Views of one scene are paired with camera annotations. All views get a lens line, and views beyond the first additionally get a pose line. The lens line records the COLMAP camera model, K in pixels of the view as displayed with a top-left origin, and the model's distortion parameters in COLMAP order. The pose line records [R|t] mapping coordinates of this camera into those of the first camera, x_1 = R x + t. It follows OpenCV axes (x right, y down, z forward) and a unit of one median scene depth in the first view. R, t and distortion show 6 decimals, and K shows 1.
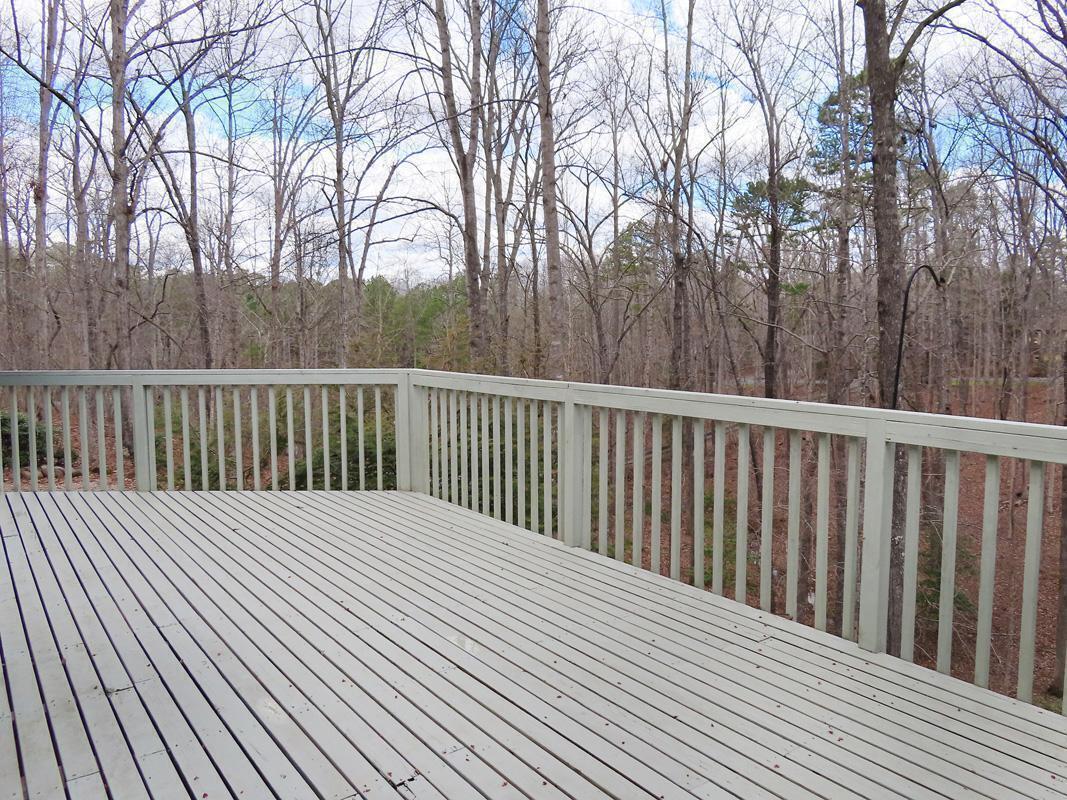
lens RADIAL K [[822.8, 0, 533.5], [0, 822.8, 400.0], [0, 0, 1]] dist [0.000167, 0.001081]
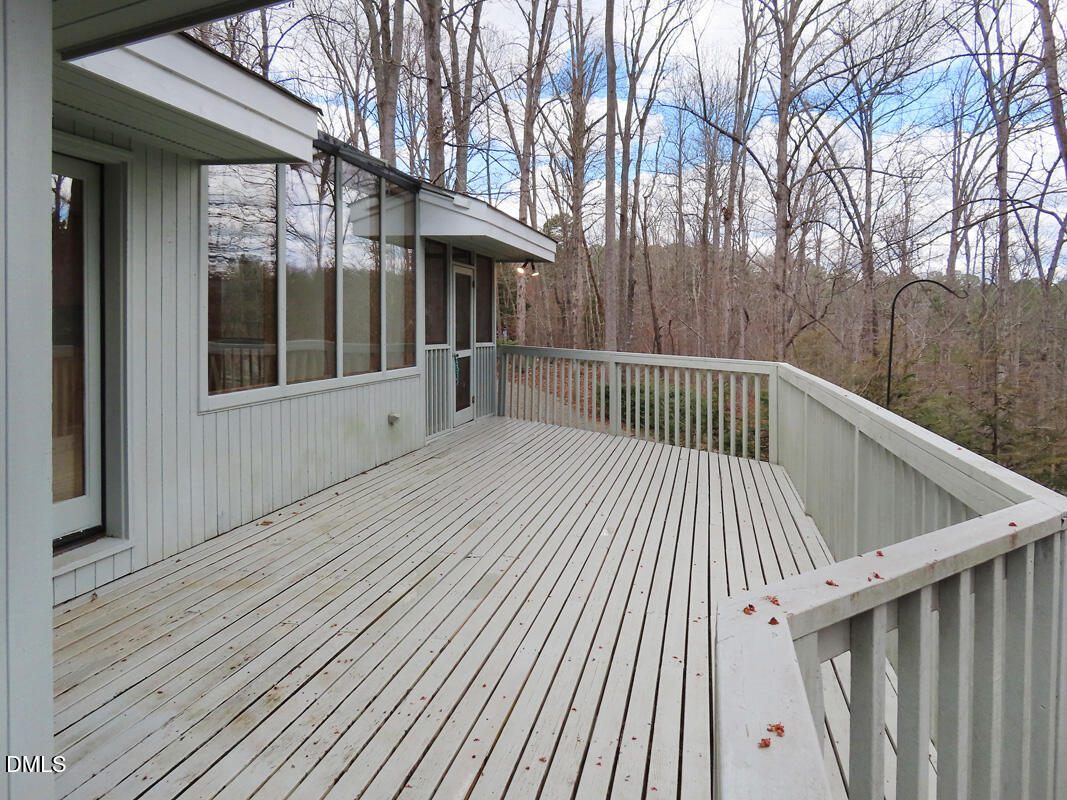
lens RADIAL K [[822.8, 0, 533.5], [0, 822.8, 400.0], [0, 0, 1]] dist [0.000167, 0.001081]
pose [[0.640885, 0.098914, -0.761238, 0.185830], [-0.098613, 0.994055, 0.046144, -0.000947], [0.761277, 0.045495, 0.646829, -0.021876]]
